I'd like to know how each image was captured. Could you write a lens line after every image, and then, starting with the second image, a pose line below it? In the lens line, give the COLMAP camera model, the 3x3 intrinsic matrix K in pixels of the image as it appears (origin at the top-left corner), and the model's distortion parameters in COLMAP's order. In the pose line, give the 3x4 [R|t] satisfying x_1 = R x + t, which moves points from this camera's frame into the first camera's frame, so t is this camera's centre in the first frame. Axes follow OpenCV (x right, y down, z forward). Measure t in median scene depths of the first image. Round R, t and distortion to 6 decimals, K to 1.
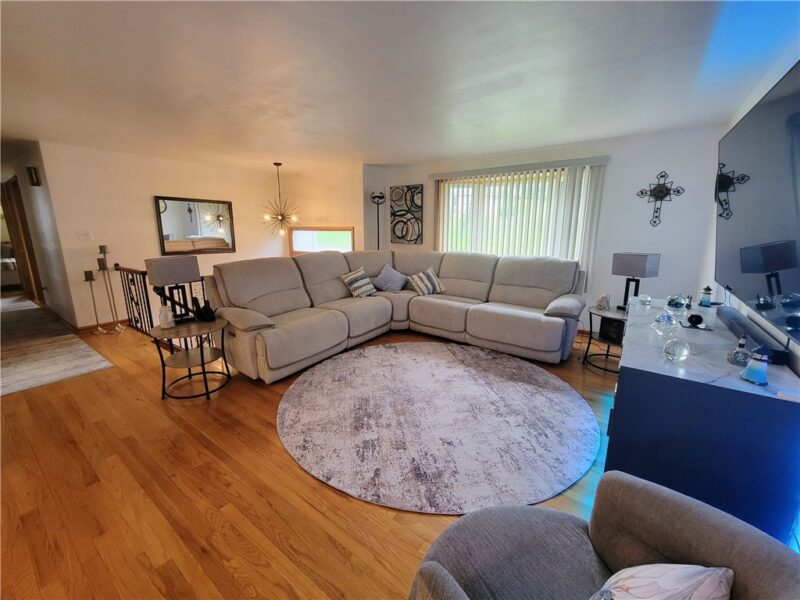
lens RADIAL K [[325.0, 0, 396.0], [0, 325.0, 295.7], [0, 0, 1]] dist [0.002506, -0.001696]
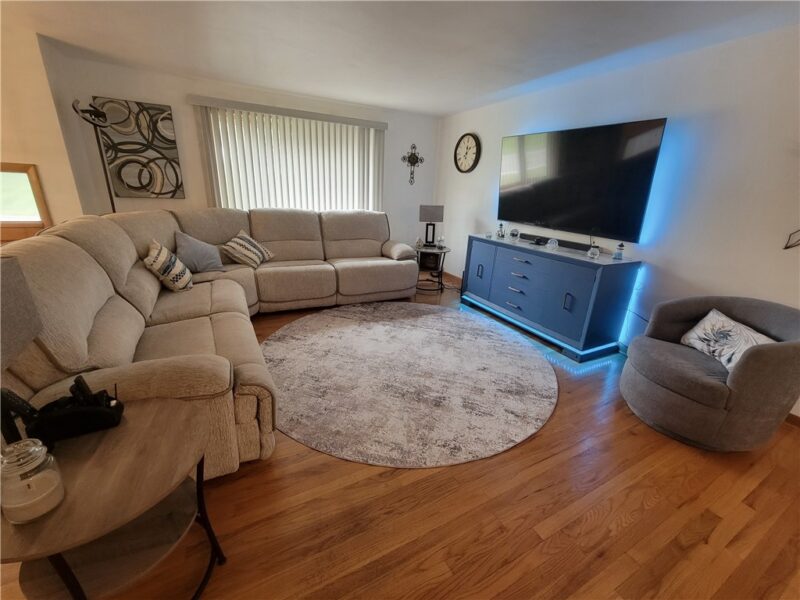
lens RADIAL K [[325.0, 0, 396.3], [0, 325.0, 296.5], [0, 0, 1]] dist [0.002506, -0.001696]
pose [[0.442400, -0.268926, 0.855547, -0.613819], [0.140577, 0.962983, 0.230004, -0.089014], [-0.885732, 0.018517, 0.463828, 0.459014]]
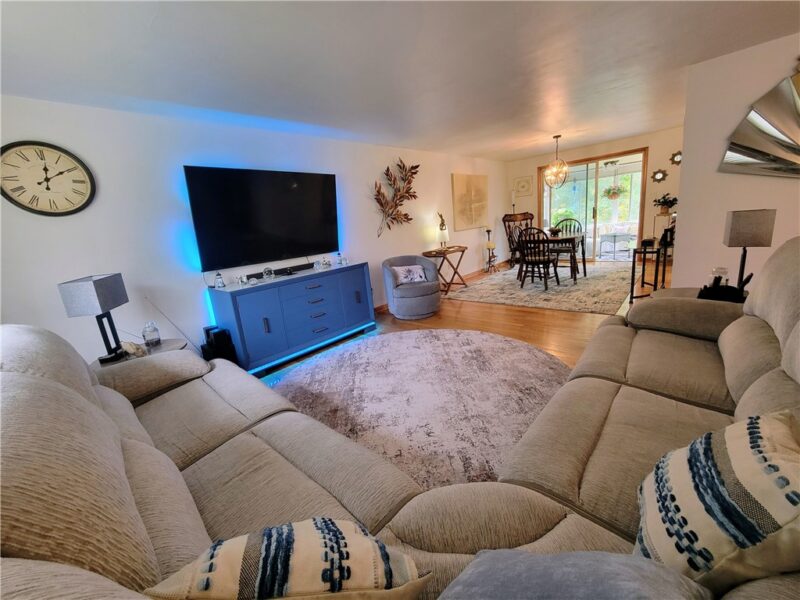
lens RADIAL K [[325.0, 0, 396.9], [0, 325.0, 296.4], [0, 0, 1]] dist [0.002506, -0.001696]
pose [[-0.989891, 0.075754, 0.119904, 0.027134], [0.119362, 0.901586, 0.415806, -0.283785], [-0.076605, 0.425914, -0.901515, 1.490259]]
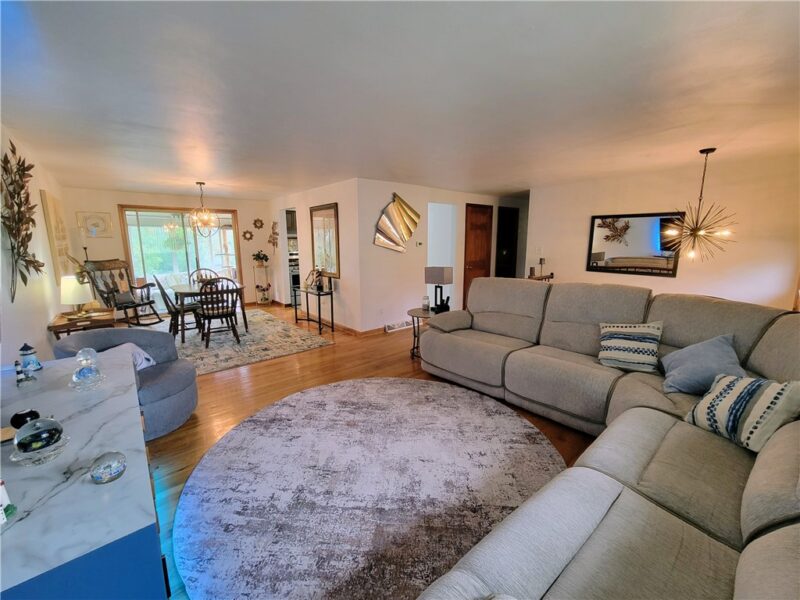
lens RADIAL K [[325.0, 0, 397.1], [0, 325.0, 294.4], [0, 0, 1]] dist [0.002506, -0.001696]
pose [[-0.225613, 0.159088, -0.961140, 0.704120], [-0.192123, 0.959936, 0.203987, -0.222037], [0.955085, 0.230679, -0.186010, 0.927276]]
